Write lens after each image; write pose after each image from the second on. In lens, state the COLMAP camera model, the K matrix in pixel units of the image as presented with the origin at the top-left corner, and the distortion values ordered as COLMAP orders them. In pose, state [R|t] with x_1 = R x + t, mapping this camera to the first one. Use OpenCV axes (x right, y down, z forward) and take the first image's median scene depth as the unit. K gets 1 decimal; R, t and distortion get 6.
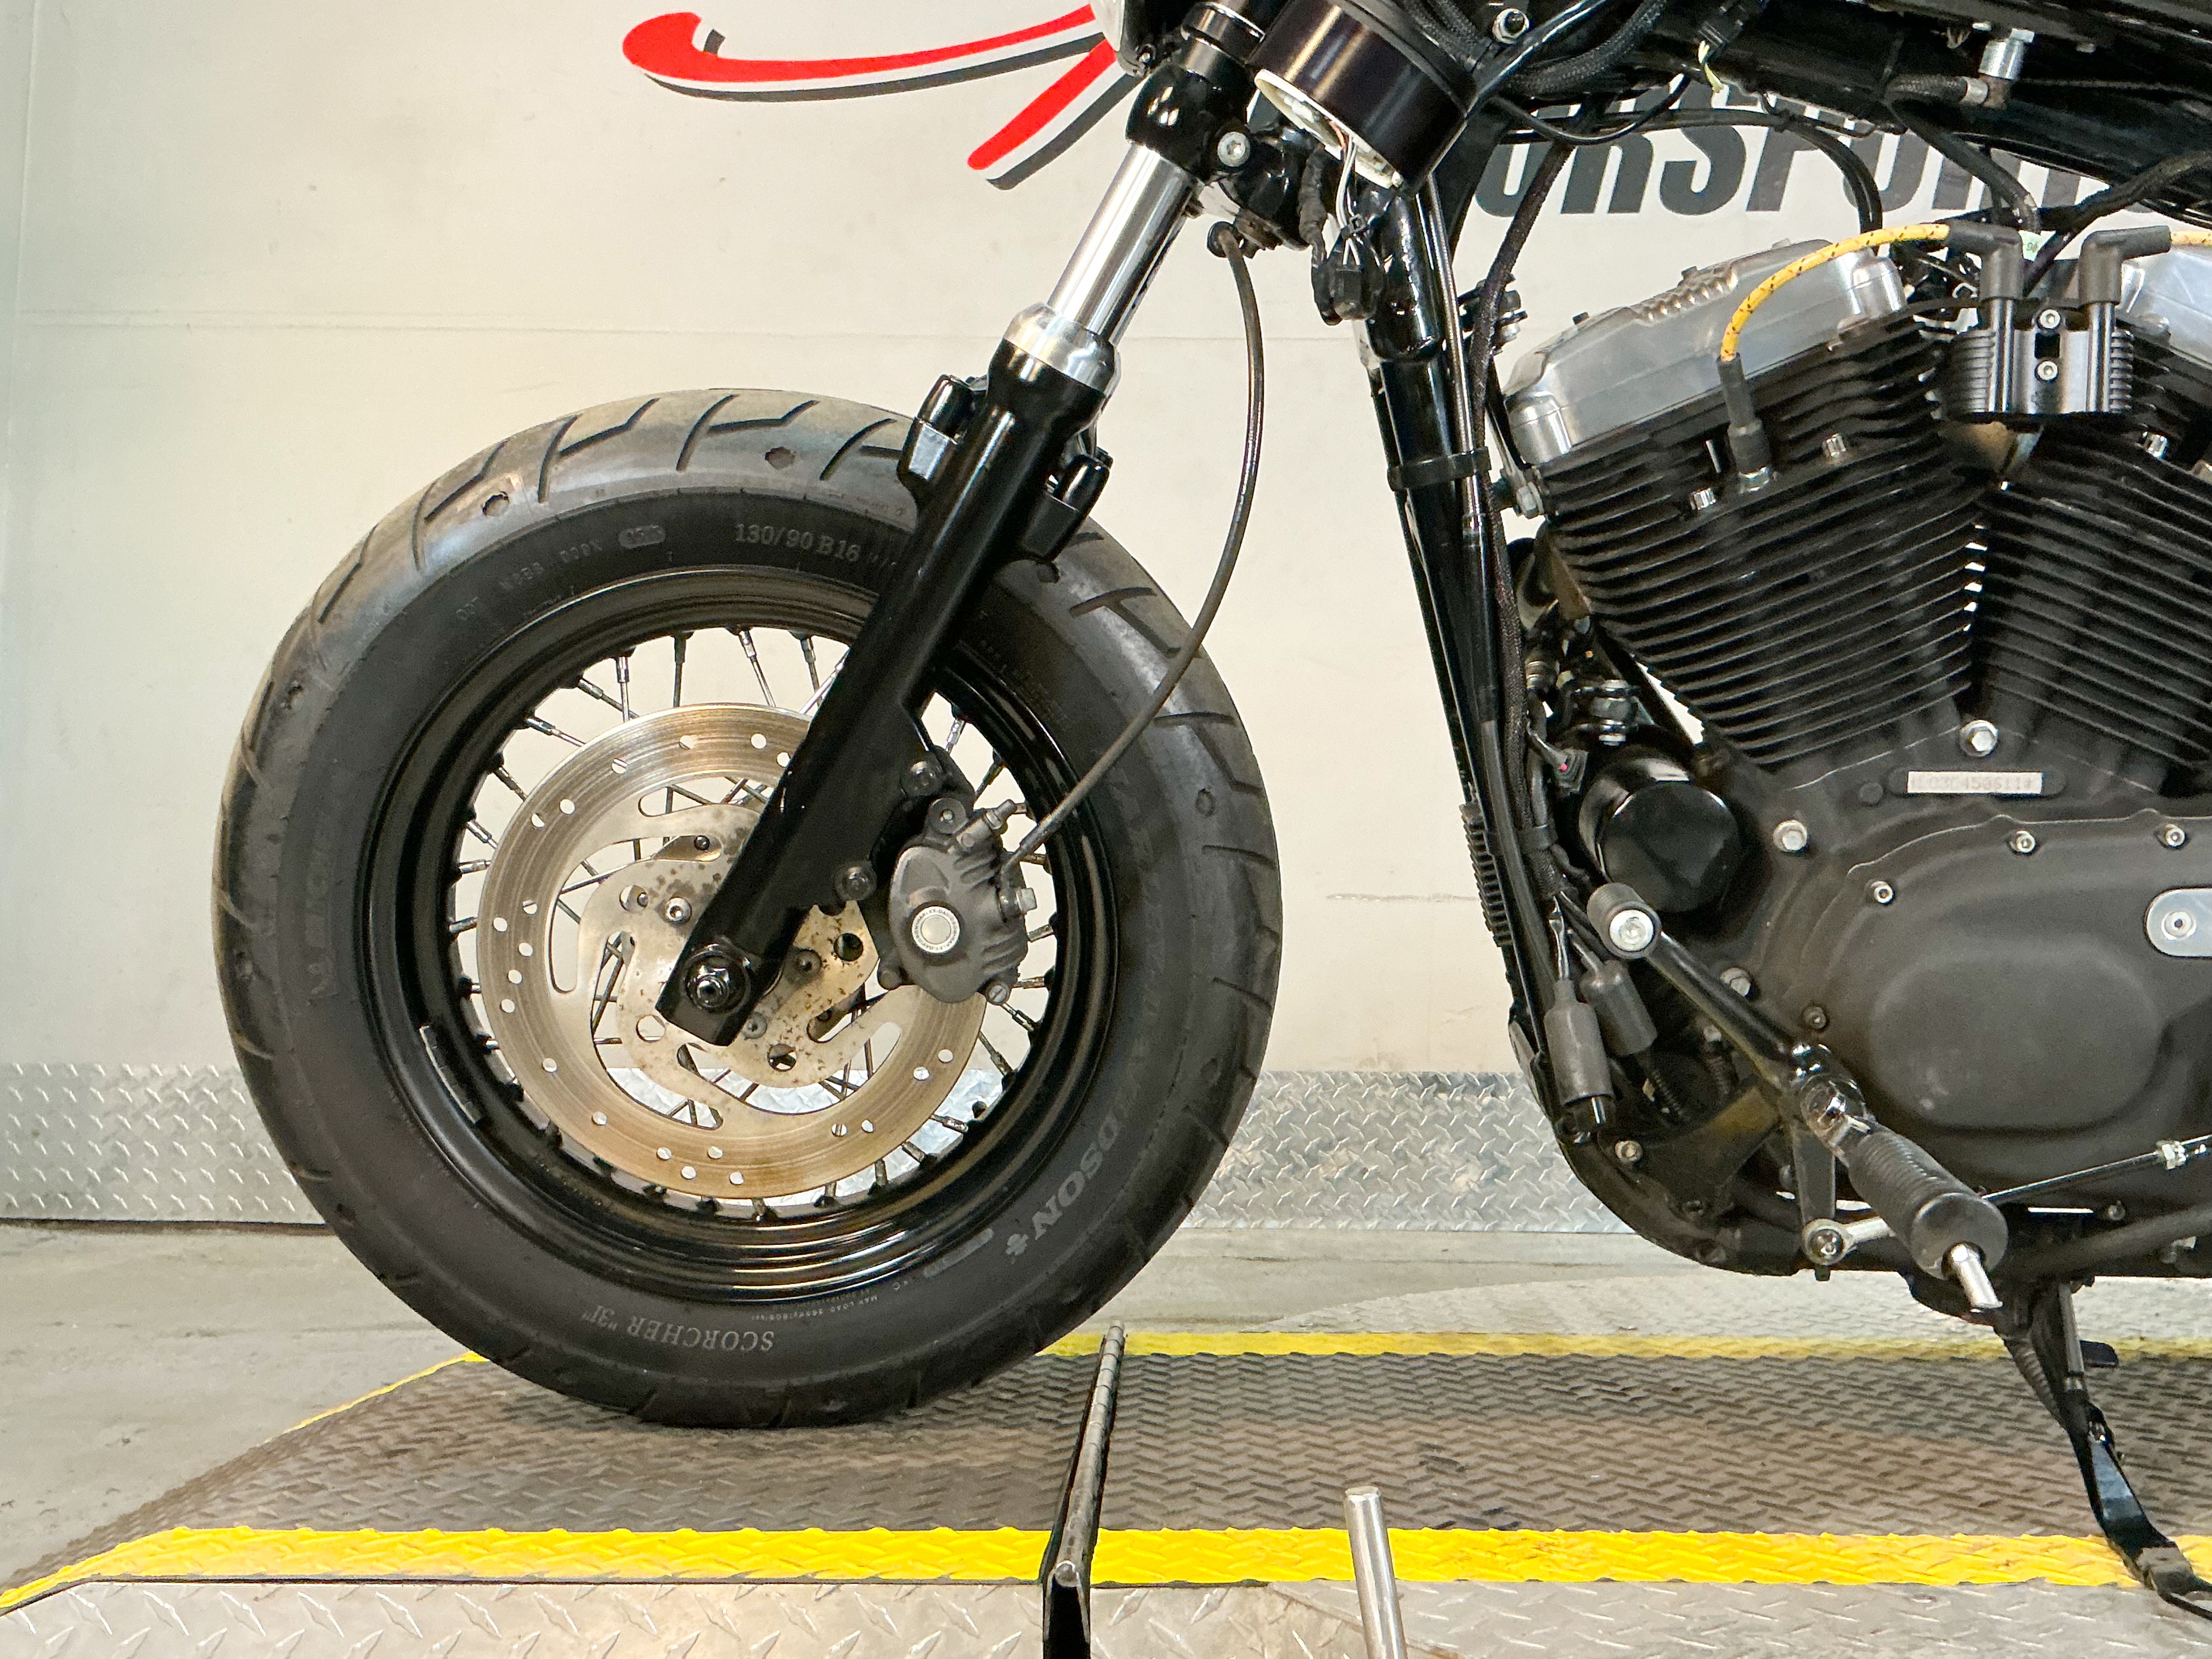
lens RADIAL K [[2185.8, 0, 1118.6], [0, 2185.8, 828.8], [0, 0, 1]] dist [0.069826, 0.000000]
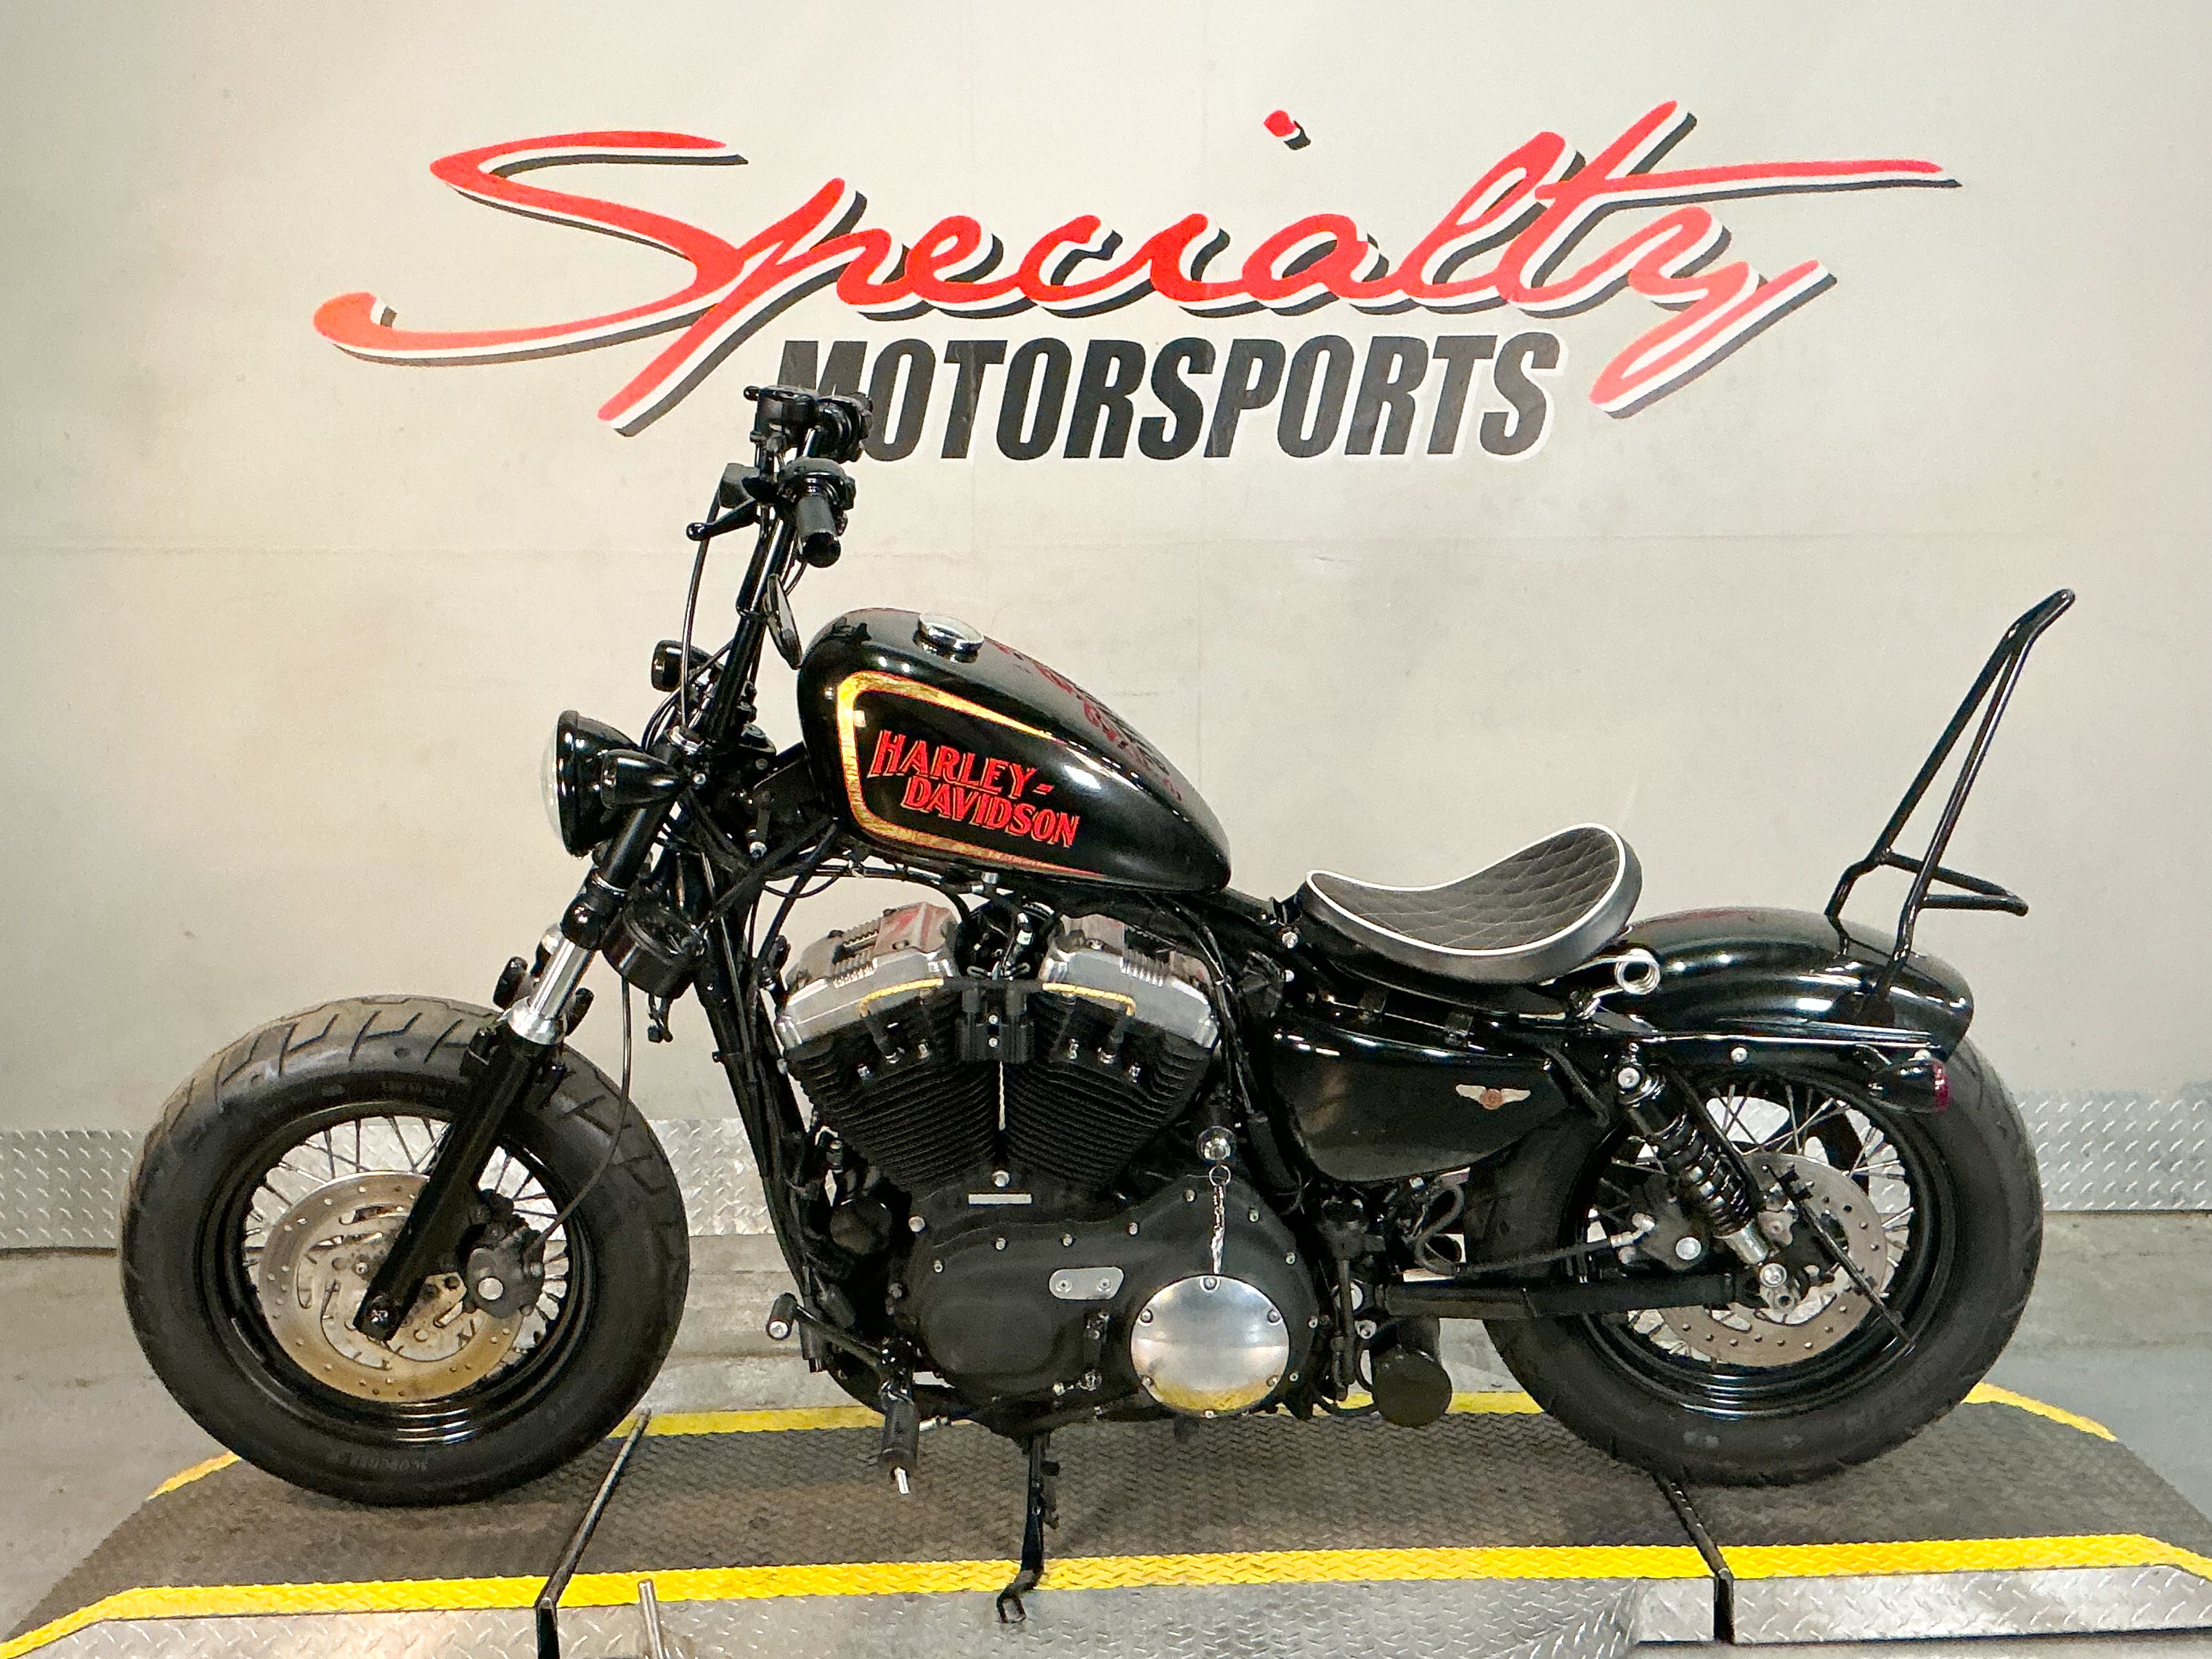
lens RADIAL K [[2594.3, 0, 1101.9], [0, 2594.3, 840.2], [0, 0, 1]] dist [0.071574, 0.000000]
pose [[0.998790, -0.023620, 0.043138, 0.365278], [0.017186, 0.989450, 0.143851, -0.662307], [-0.046081, -0.142935, 0.988659, -1.280460]]
